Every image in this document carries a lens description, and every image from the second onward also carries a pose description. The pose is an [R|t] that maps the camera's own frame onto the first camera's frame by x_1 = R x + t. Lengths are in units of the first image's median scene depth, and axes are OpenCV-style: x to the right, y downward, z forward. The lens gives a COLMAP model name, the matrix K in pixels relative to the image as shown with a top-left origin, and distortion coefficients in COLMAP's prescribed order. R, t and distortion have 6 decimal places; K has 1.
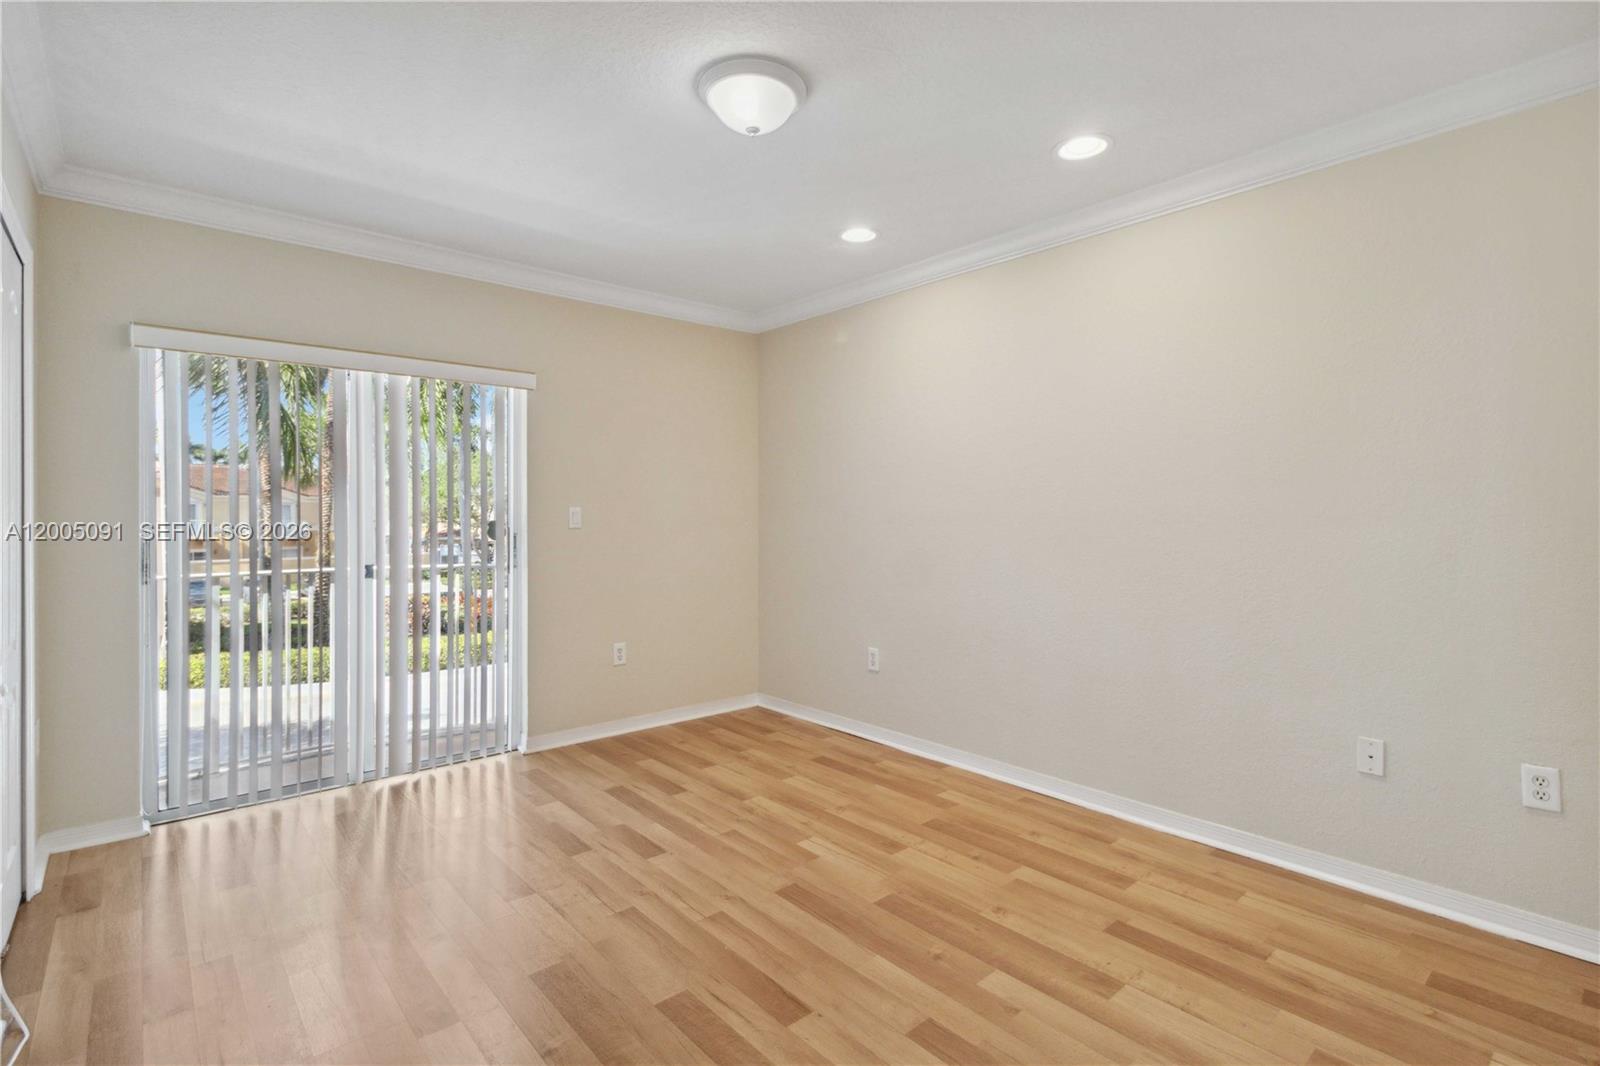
lens RADIAL K [[746.2, 0, 800.5], [0, 746.2, 519.0], [0, 0, 1]] dist [0.002656, 0.000165]
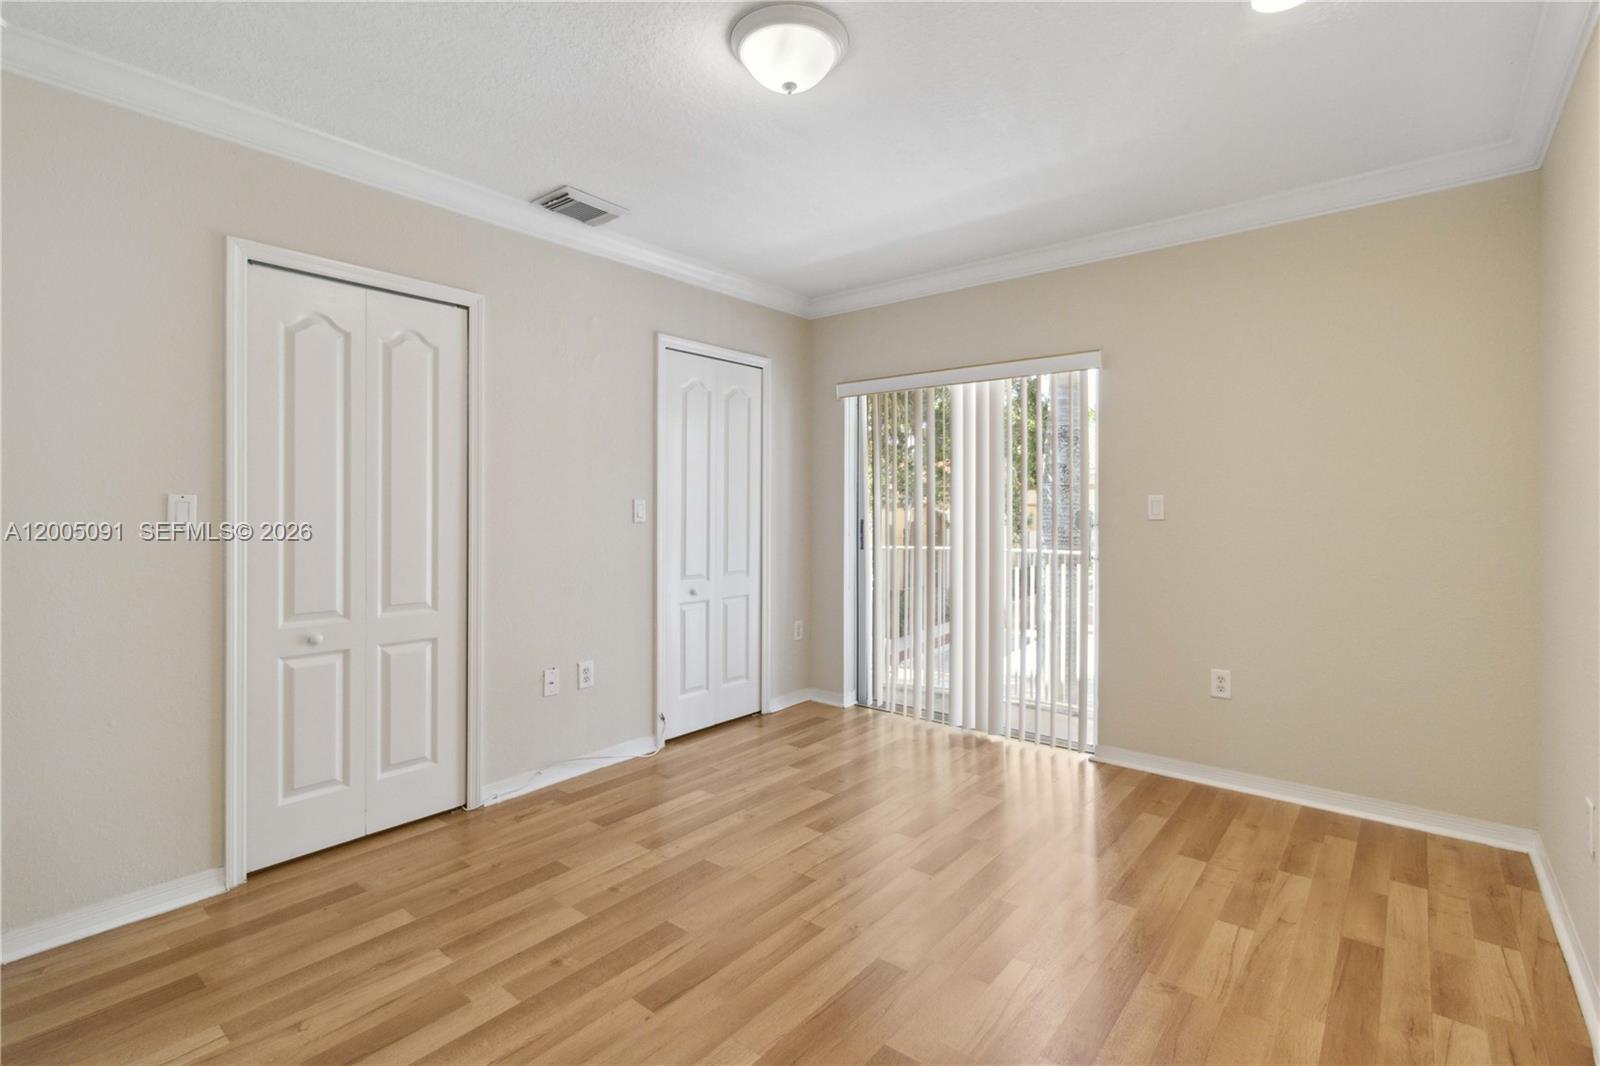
lens RADIAL K [[746.2, 0, 830.2], [0, 746.2, 510.8], [0, 0, 1]] dist [0.002656, 0.000165]
pose [[0.185092, 0.008418, -0.982685, 0.510013], [-0.005912, 0.999955, 0.007452, -0.002119], [0.982703, 0.004431, 0.185133, 0.525890]]
